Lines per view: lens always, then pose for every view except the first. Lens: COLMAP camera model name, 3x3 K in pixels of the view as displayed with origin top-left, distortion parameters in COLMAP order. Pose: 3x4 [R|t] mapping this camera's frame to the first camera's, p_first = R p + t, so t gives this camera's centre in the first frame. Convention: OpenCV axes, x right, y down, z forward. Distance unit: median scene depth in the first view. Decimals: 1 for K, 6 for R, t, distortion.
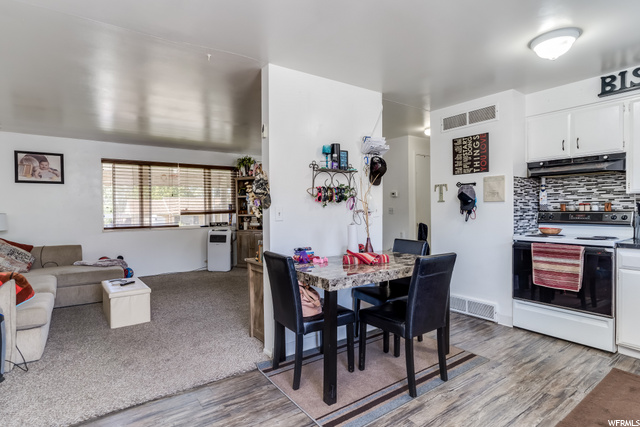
lens RADIAL K [[332.2, 0, 319.0], [0, 332.2, 214.9], [0, 0, 1]] dist [0.000497, 0.000847]
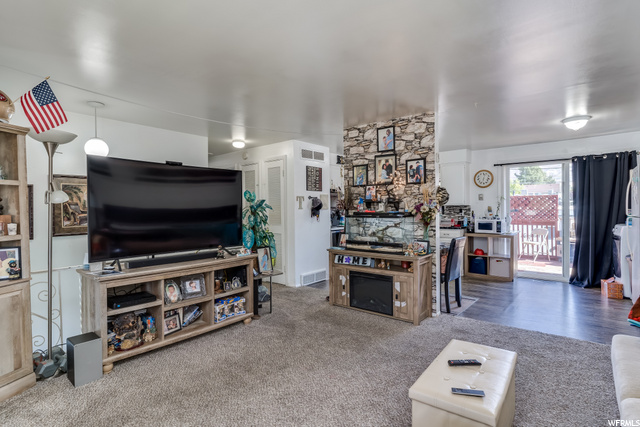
lens RADIAL K [[325.3, 0, 318.4], [0, 325.3, 214.8], [0, 0, 1]] dist [-0.002031, 0.000458]
pose [[-0.249067, -0.003627, 0.968479, -1.106310], [0.031683, 0.999427, 0.011891, -0.033442], [-0.967968, 0.033646, -0.248809, 1.473417]]
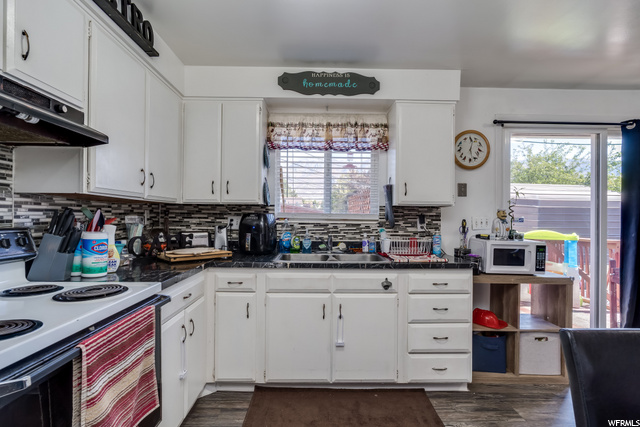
lens RADIAL K [[325.3, 0, 318.4], [0, 325.3, 214.8], [0, 0, 1]] dist [-0.002031, 0.000458]
pose [[-0.822576, 0.005668, 0.568627, 0.286816], [0.010056, 0.999939, 0.004579, -0.025344], [-0.568566, 0.009485, -0.822583, 1.021071]]
